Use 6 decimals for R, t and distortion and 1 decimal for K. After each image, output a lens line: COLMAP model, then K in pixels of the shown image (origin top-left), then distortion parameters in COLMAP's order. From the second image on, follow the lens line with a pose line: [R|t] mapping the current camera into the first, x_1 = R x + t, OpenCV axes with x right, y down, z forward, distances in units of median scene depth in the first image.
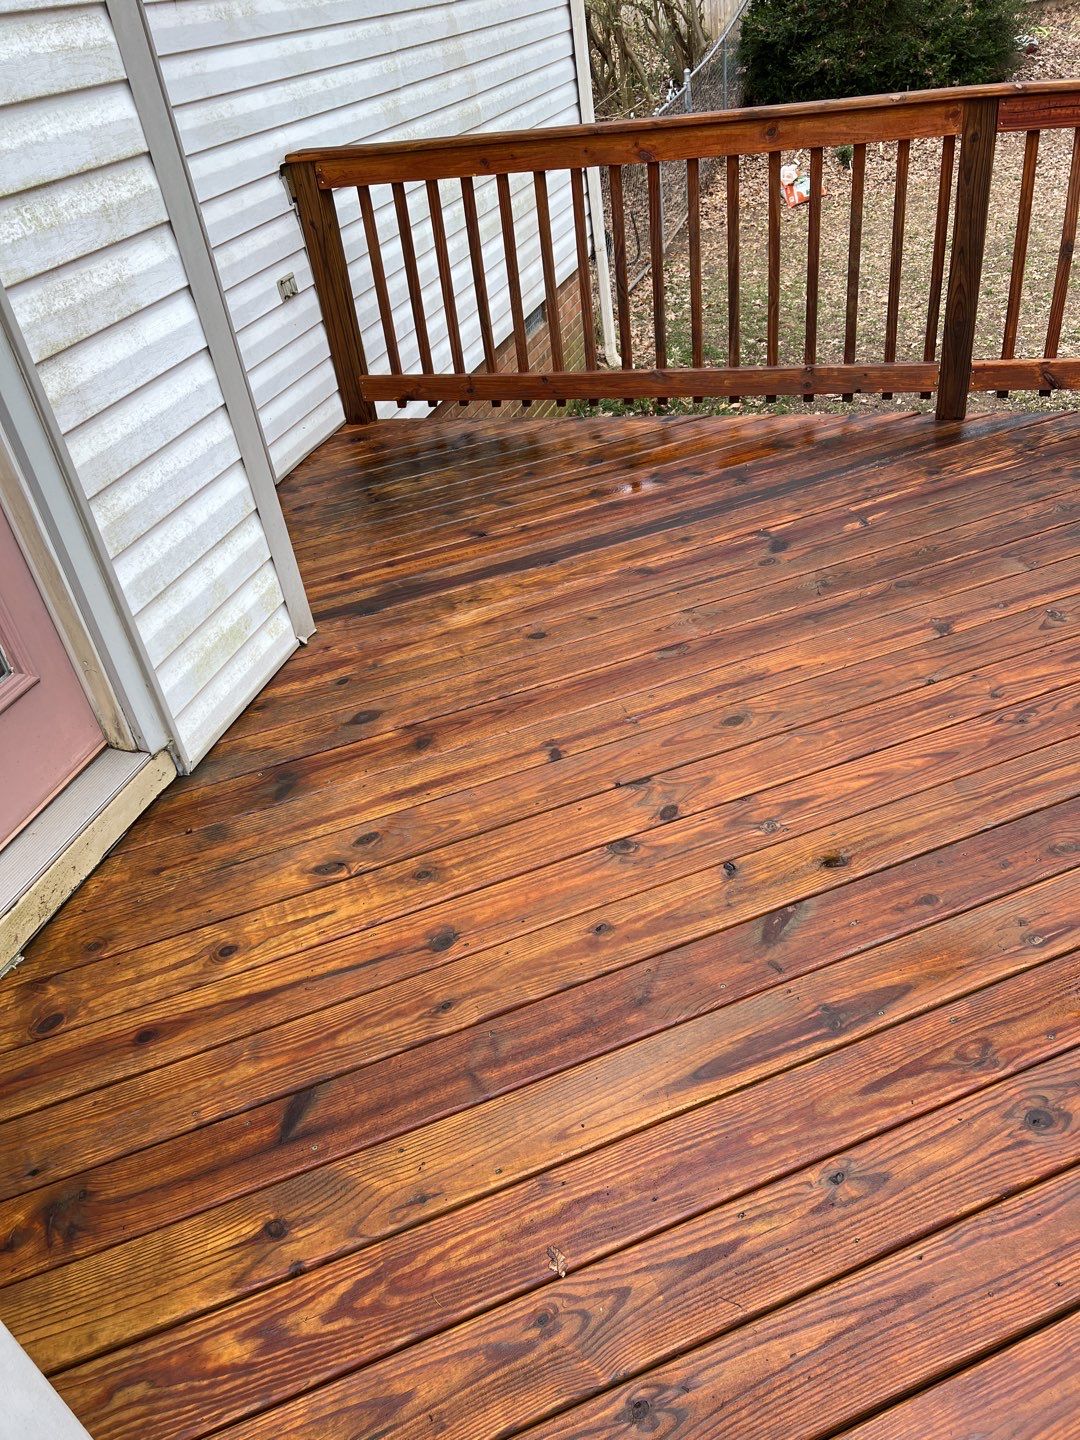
lens RADIAL K [[1072.1, 0, 540.8], [0, 1072.1, 696.7], [0, 0, 1]] dist [0.065319, -0.067332]
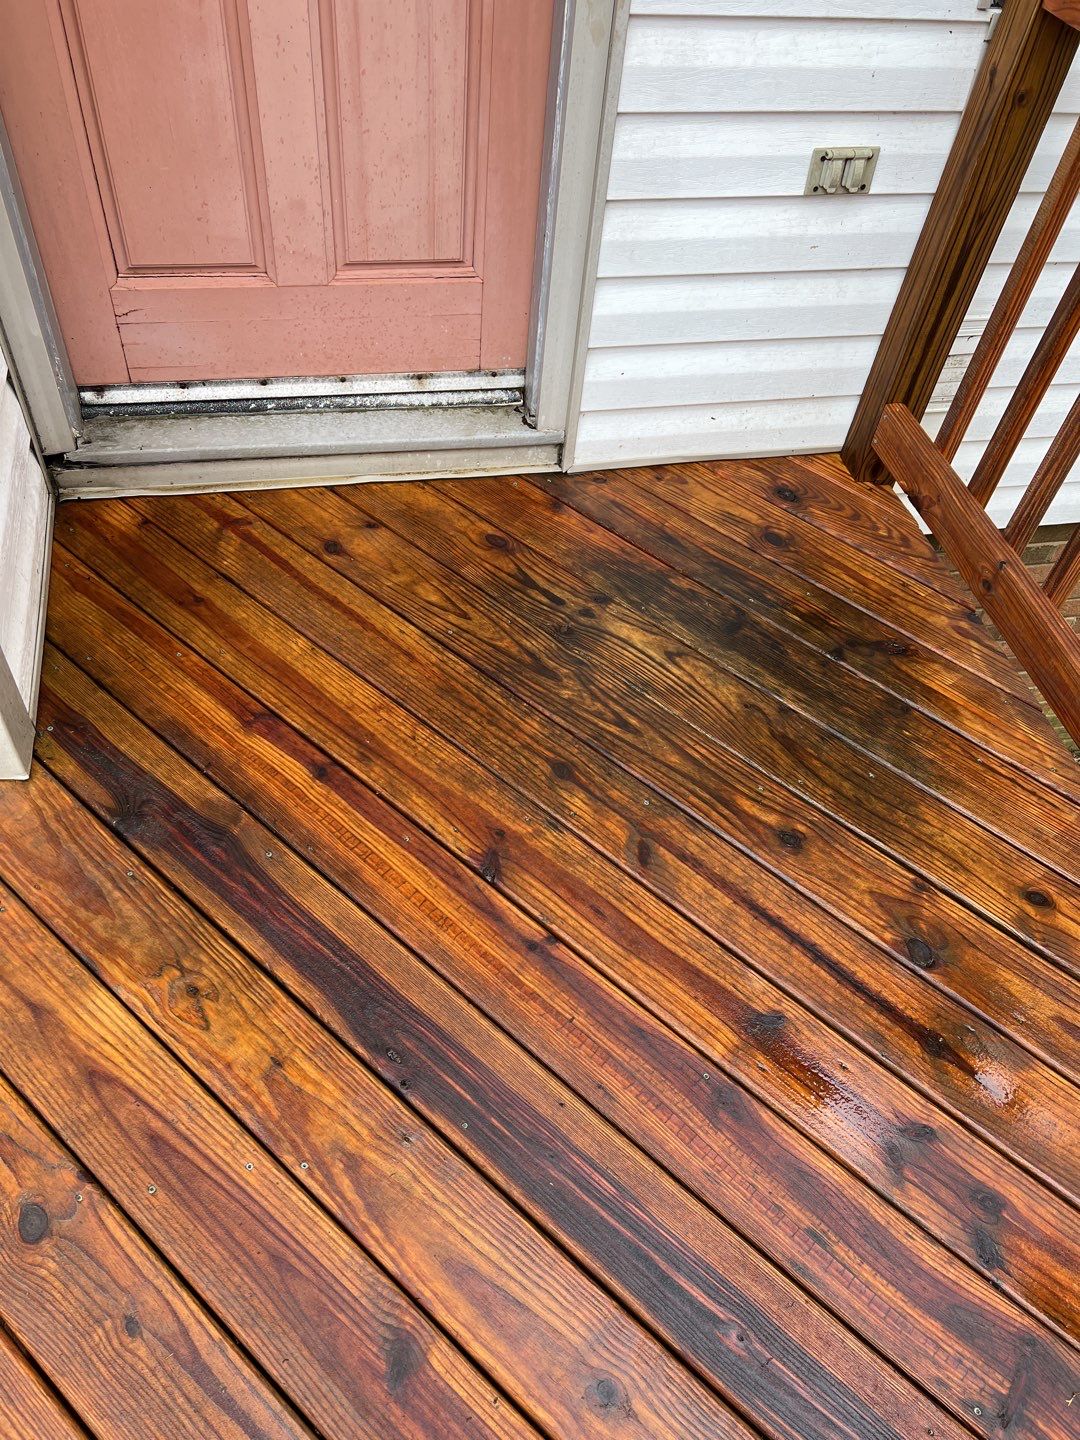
lens RADIAL K [[1079.7, 0, 548.6], [0, 1079.7, 710.2], [0, 0, 1]] dist [0.051044, -0.056317]
pose [[0.476492, 0.748977, -0.460422, 0.176197], [-0.602392, 0.659579, 0.449532, -0.633820], [0.640374, 0.063156, 0.765462, 1.002313]]
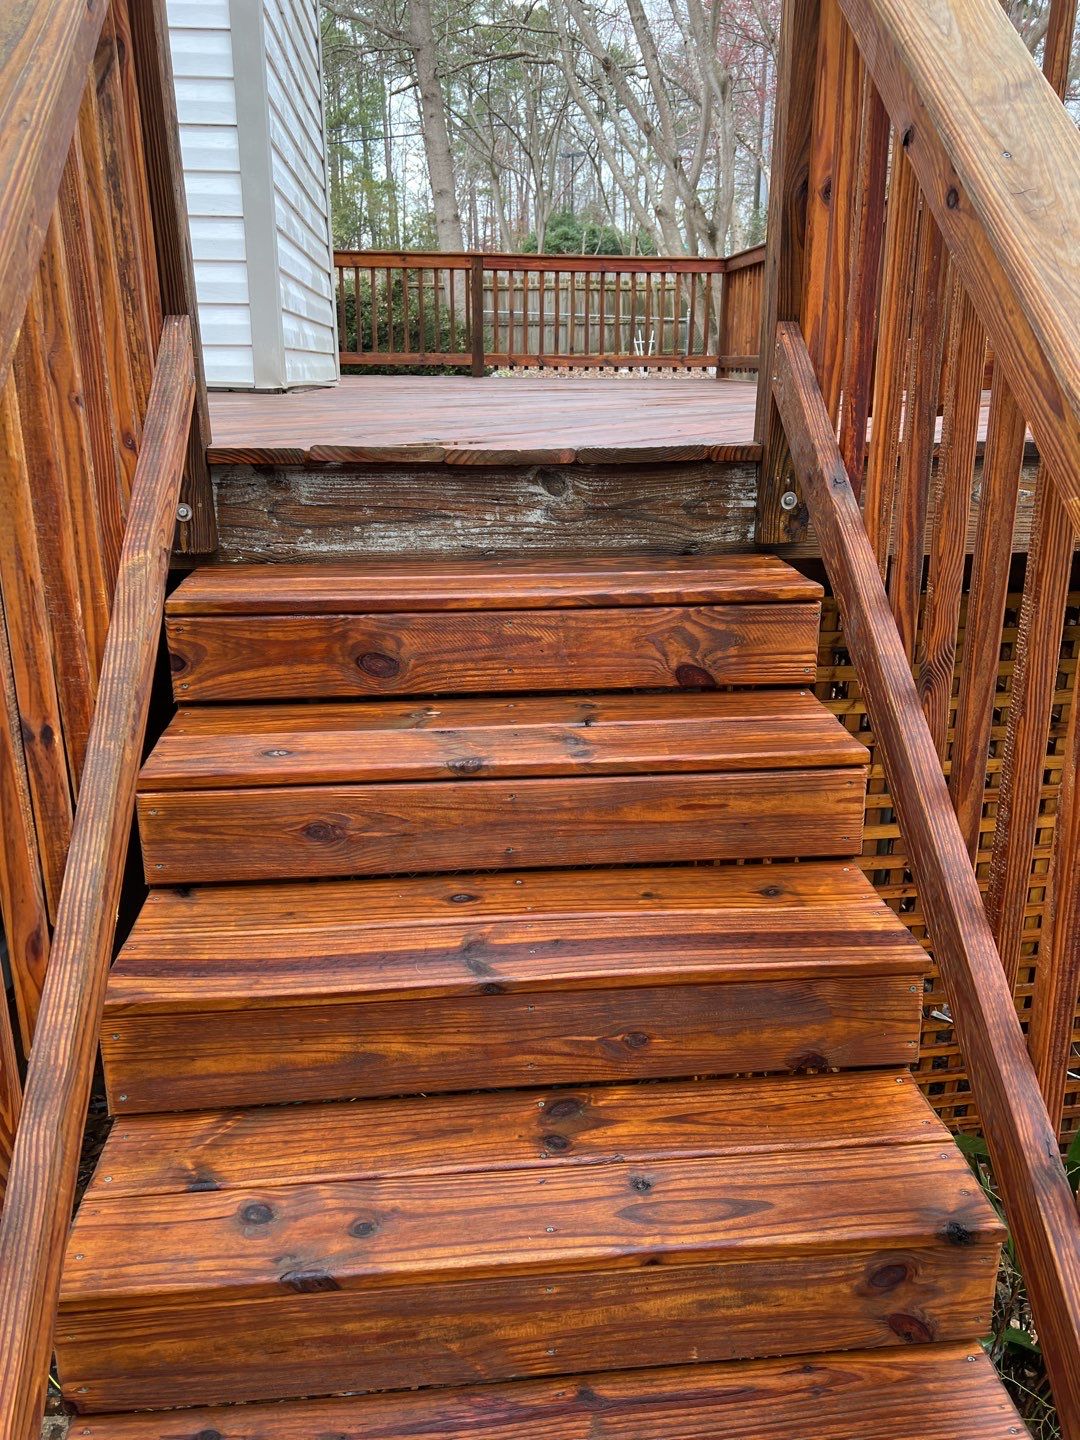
lens RADIAL K [[1079.7, 0, 548.6], [0, 1079.7, 710.2], [0, 0, 1]] dist [0.051044, -0.056317]
pose [[0.914944, 0.001536, 0.403577, -0.788183], [0.120882, 0.953038, -0.277679, 1.925714], [-0.385051, 0.302846, 0.871791, -1.648455]]
